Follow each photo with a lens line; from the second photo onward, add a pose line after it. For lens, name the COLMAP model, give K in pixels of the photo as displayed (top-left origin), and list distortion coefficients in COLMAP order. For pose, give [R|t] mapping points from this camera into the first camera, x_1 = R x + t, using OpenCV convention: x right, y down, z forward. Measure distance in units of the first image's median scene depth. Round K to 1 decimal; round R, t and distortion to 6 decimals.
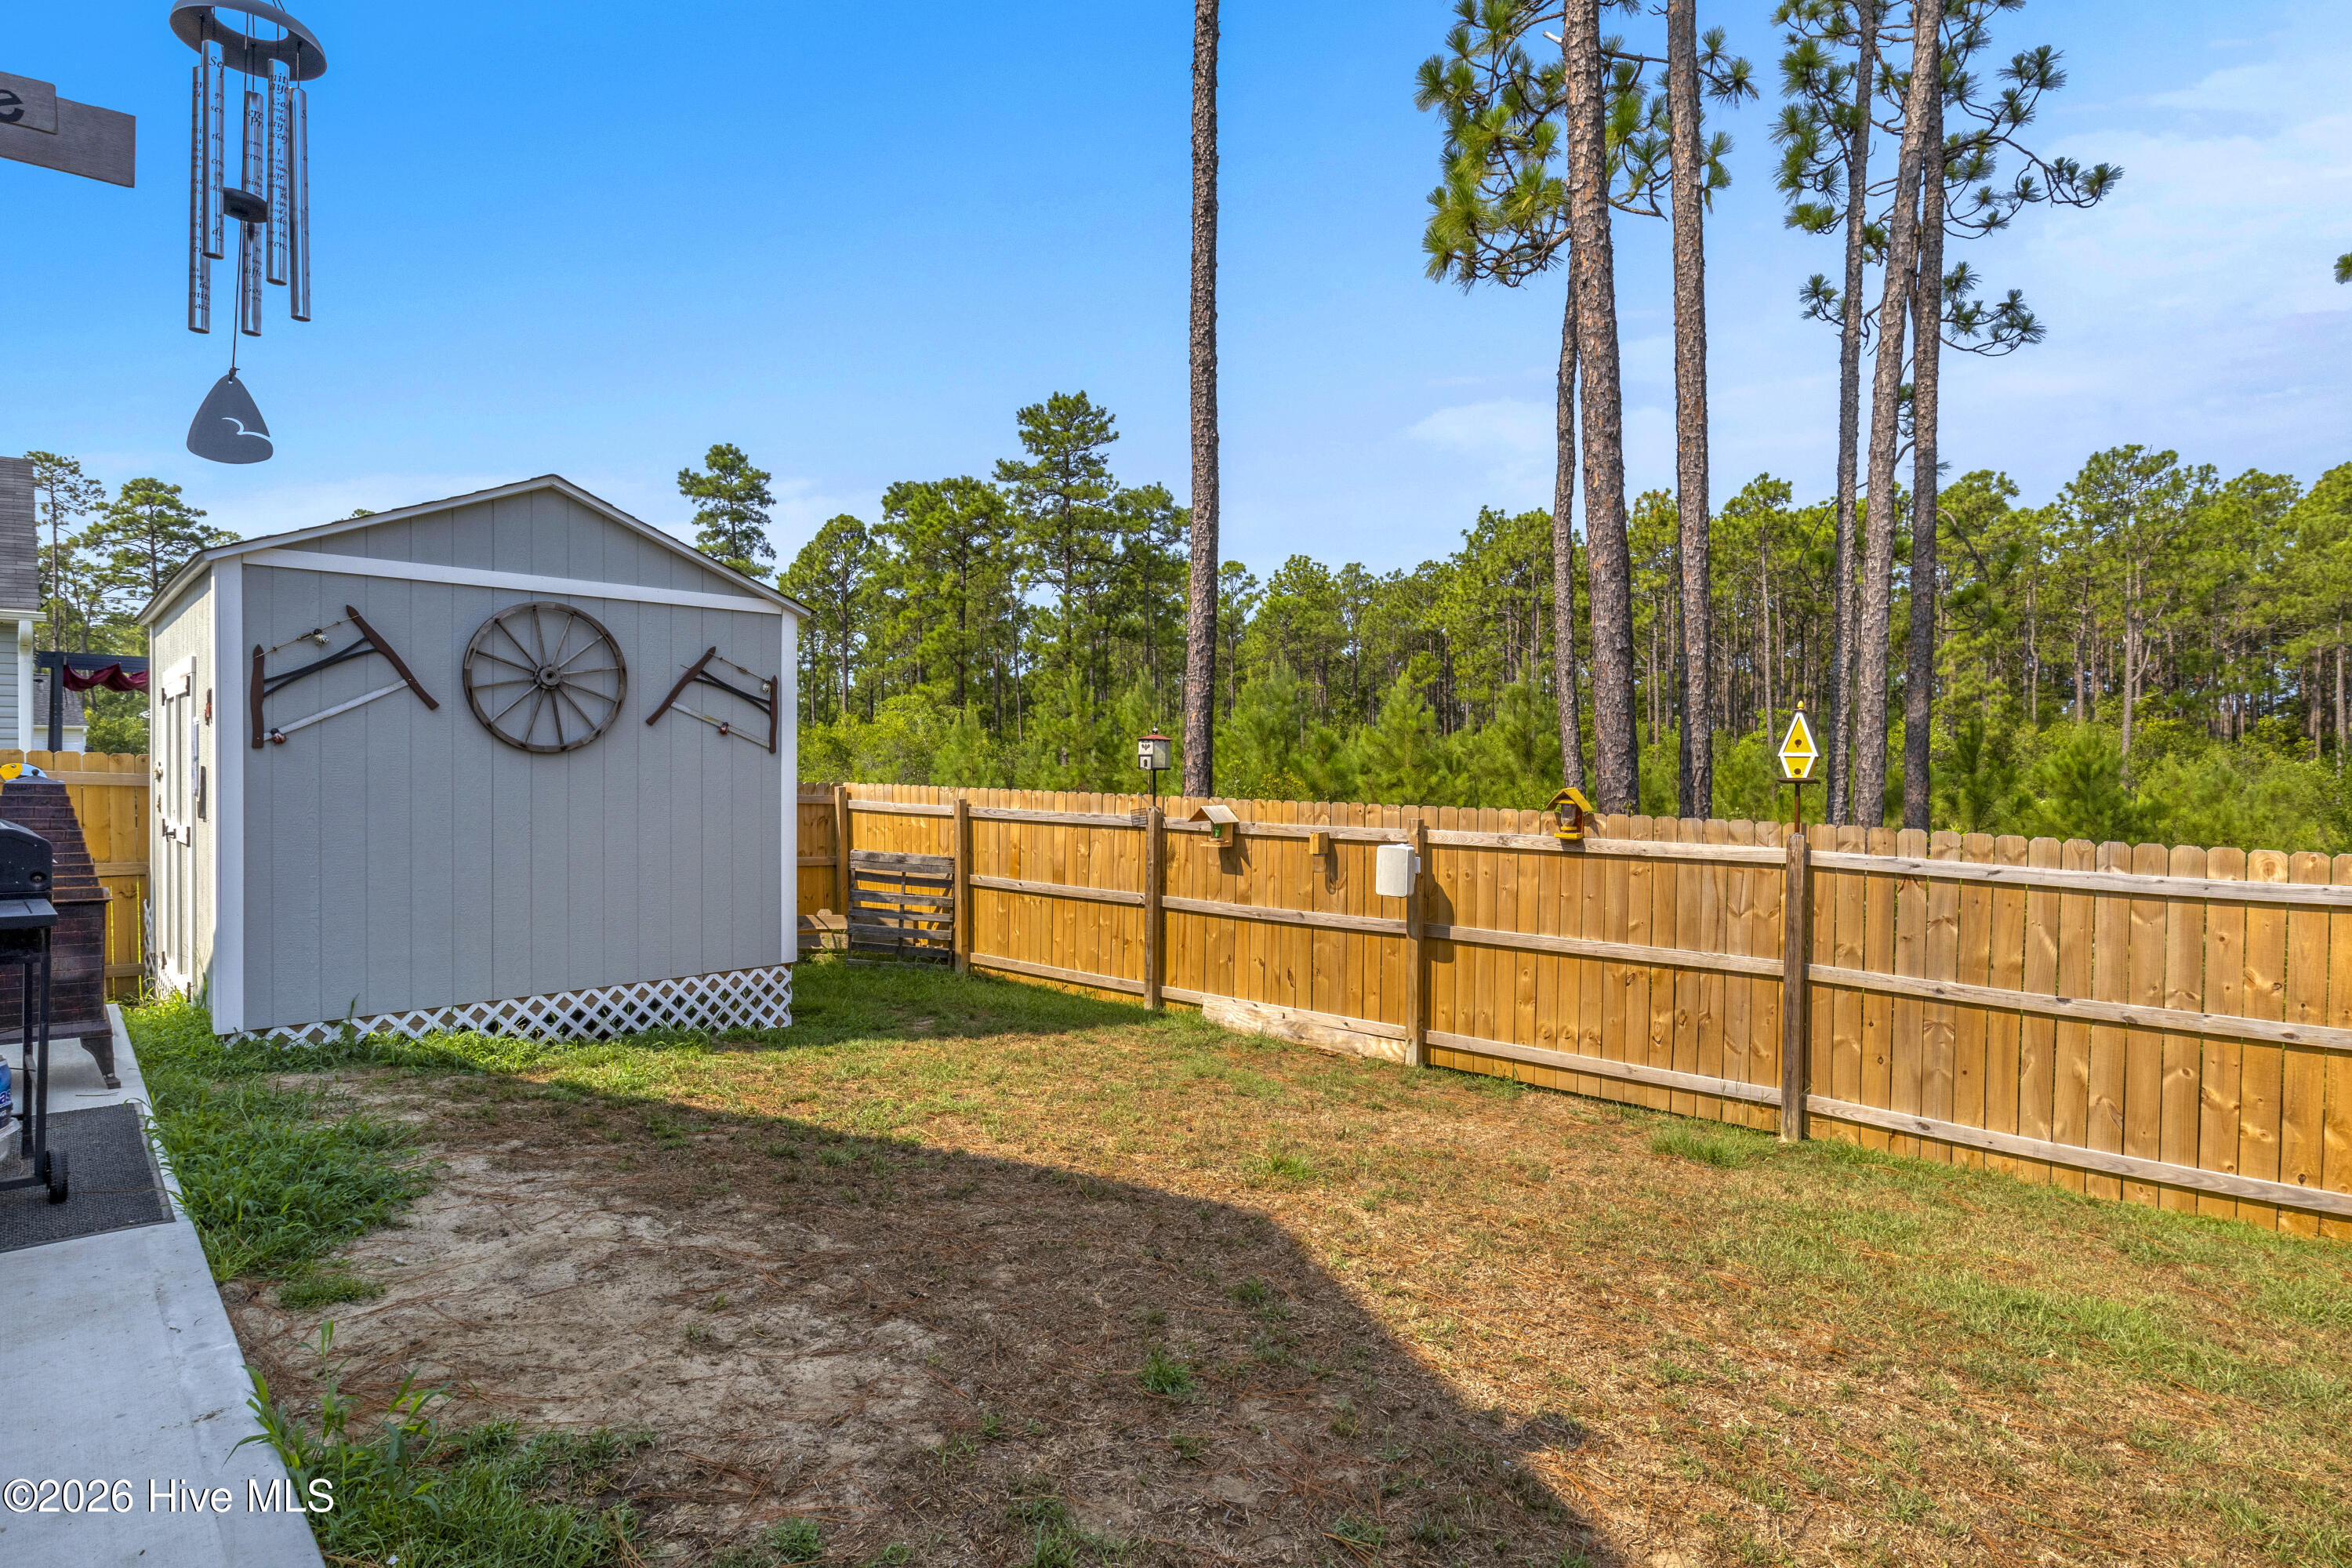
lens RADIAL K [[1211.2, 0, 1179.6], [0, 1211.2, 782.2], [0, 0, 1]] dist [-0.007914, -0.000041]
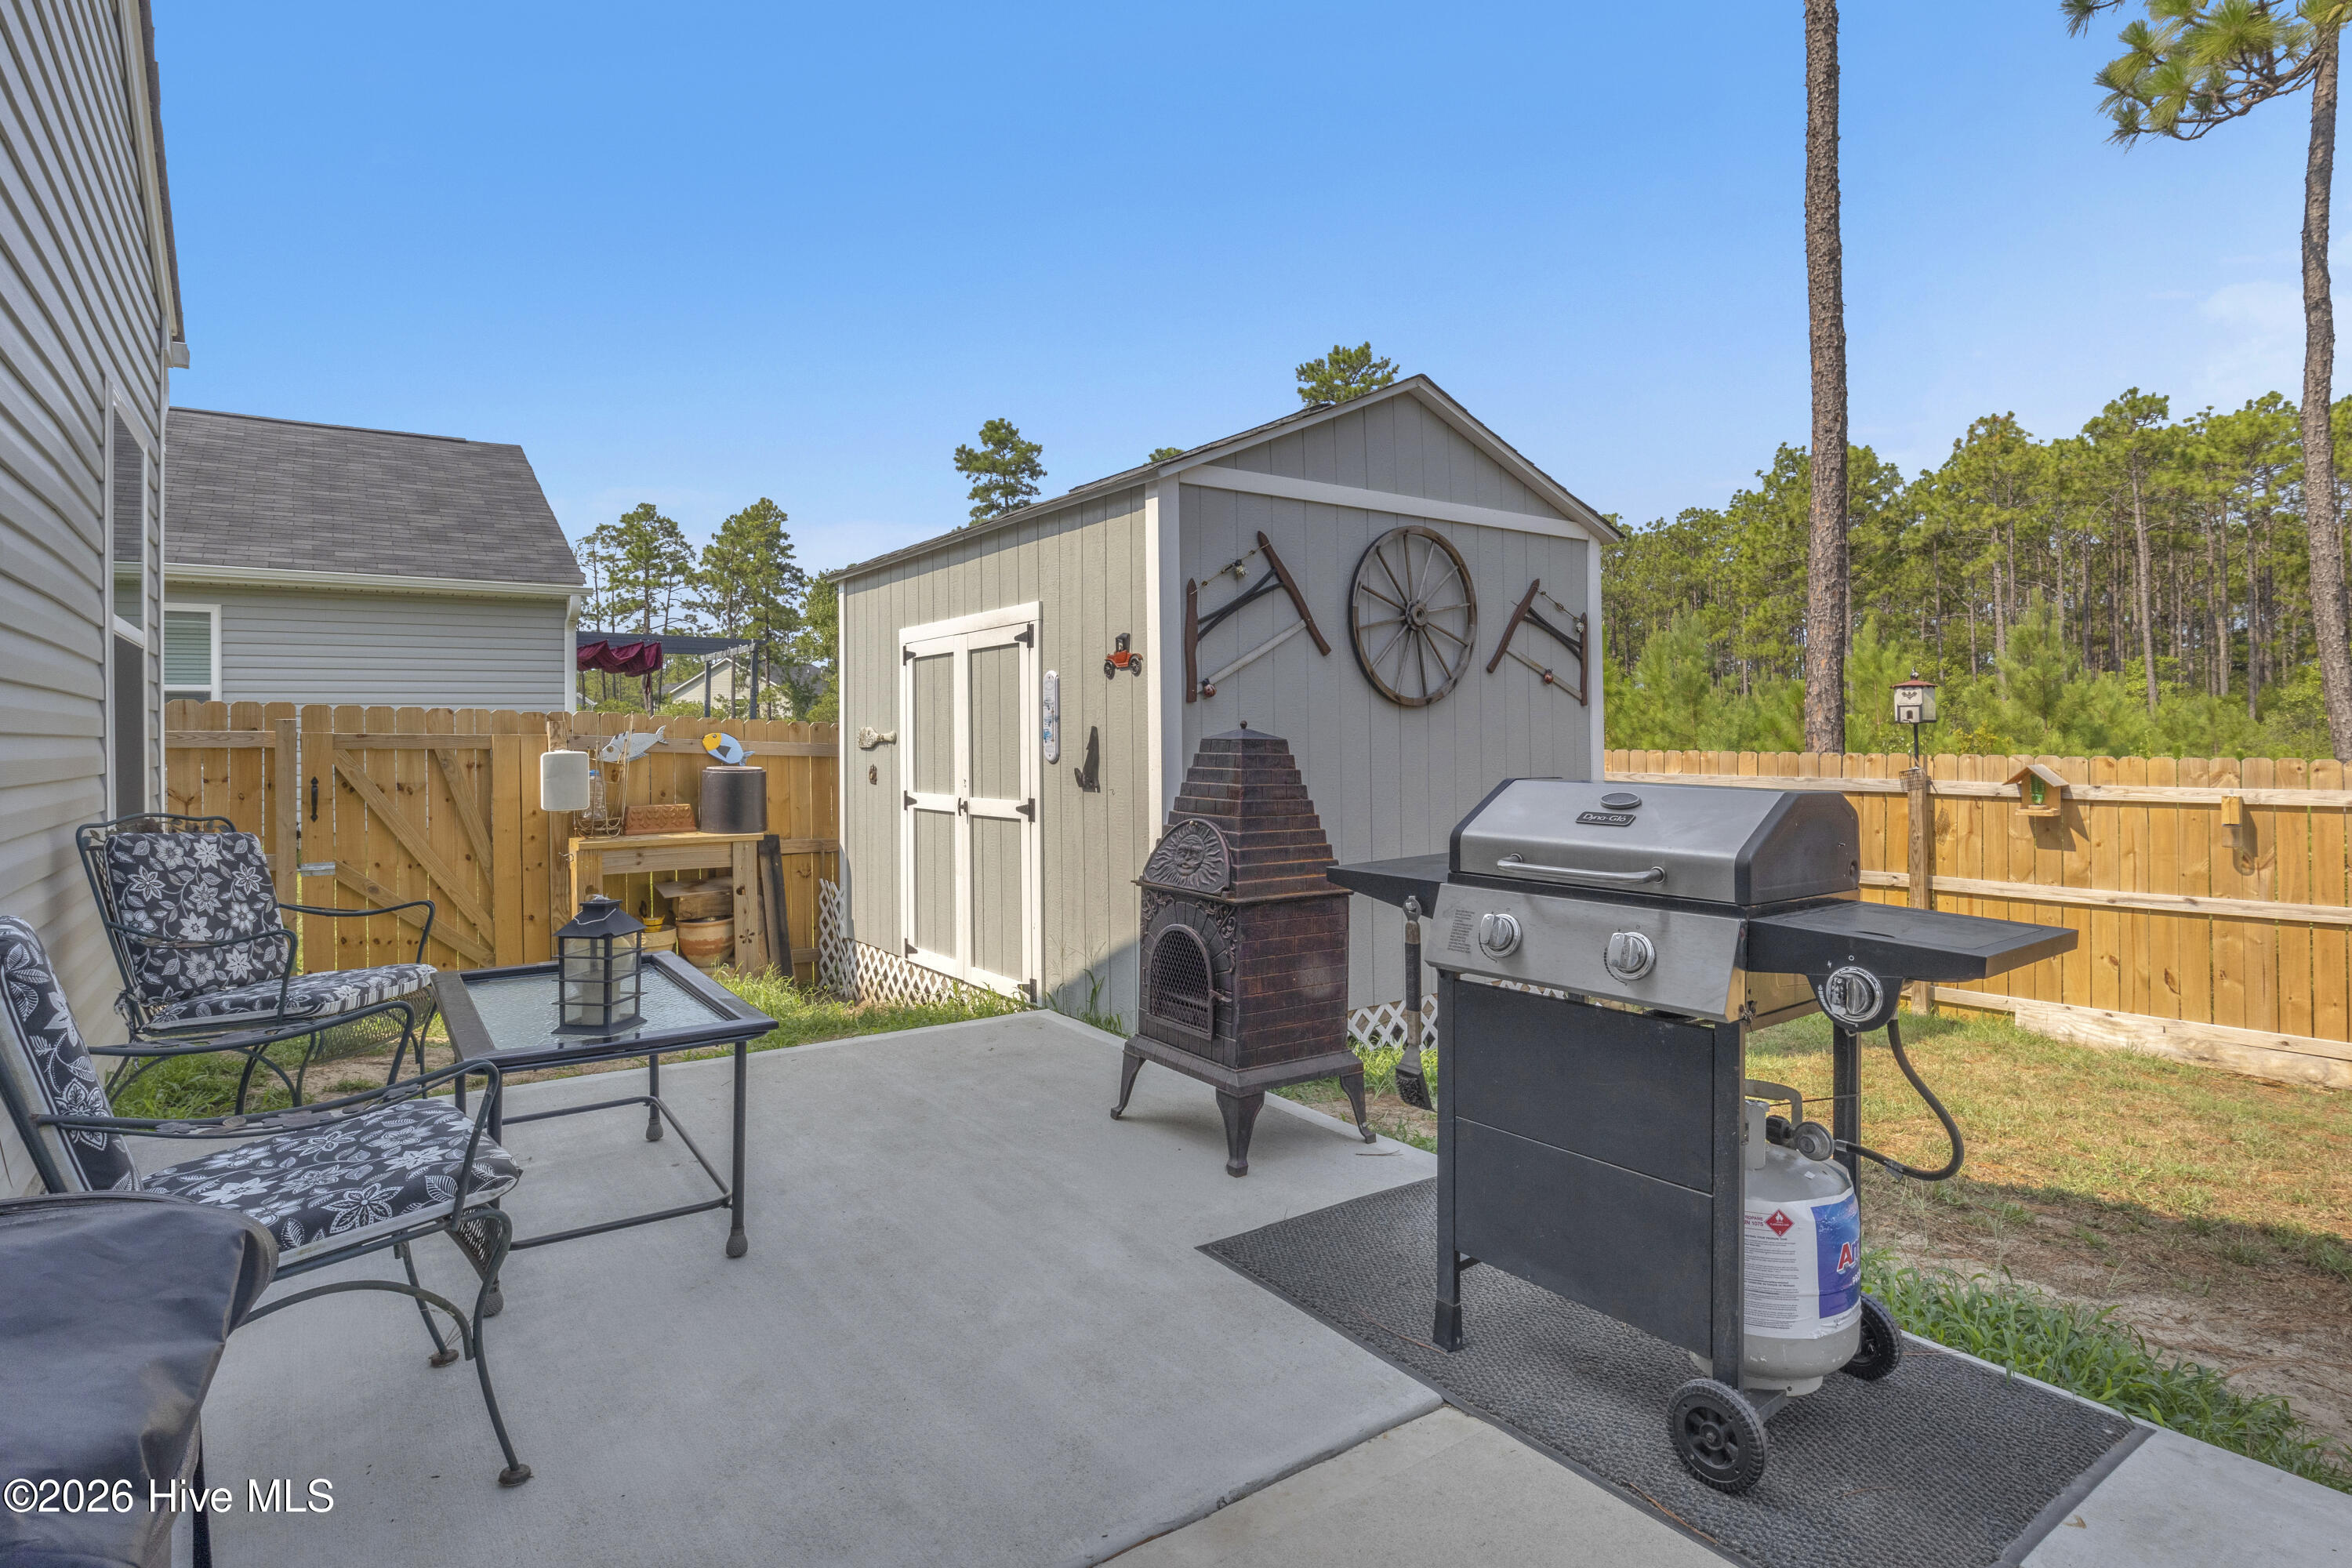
lens RADIAL K [[1211.2, 0, 1129.1], [0, 1211.2, 728.6], [0, 0, 1]] dist [-0.007914, -0.000041]
pose [[0.986500, -0.015605, -0.163015, -0.545581], [0.012310, 0.999700, -0.021198, 0.005891], [0.163297, 0.018905, 0.986396, 0.134279]]
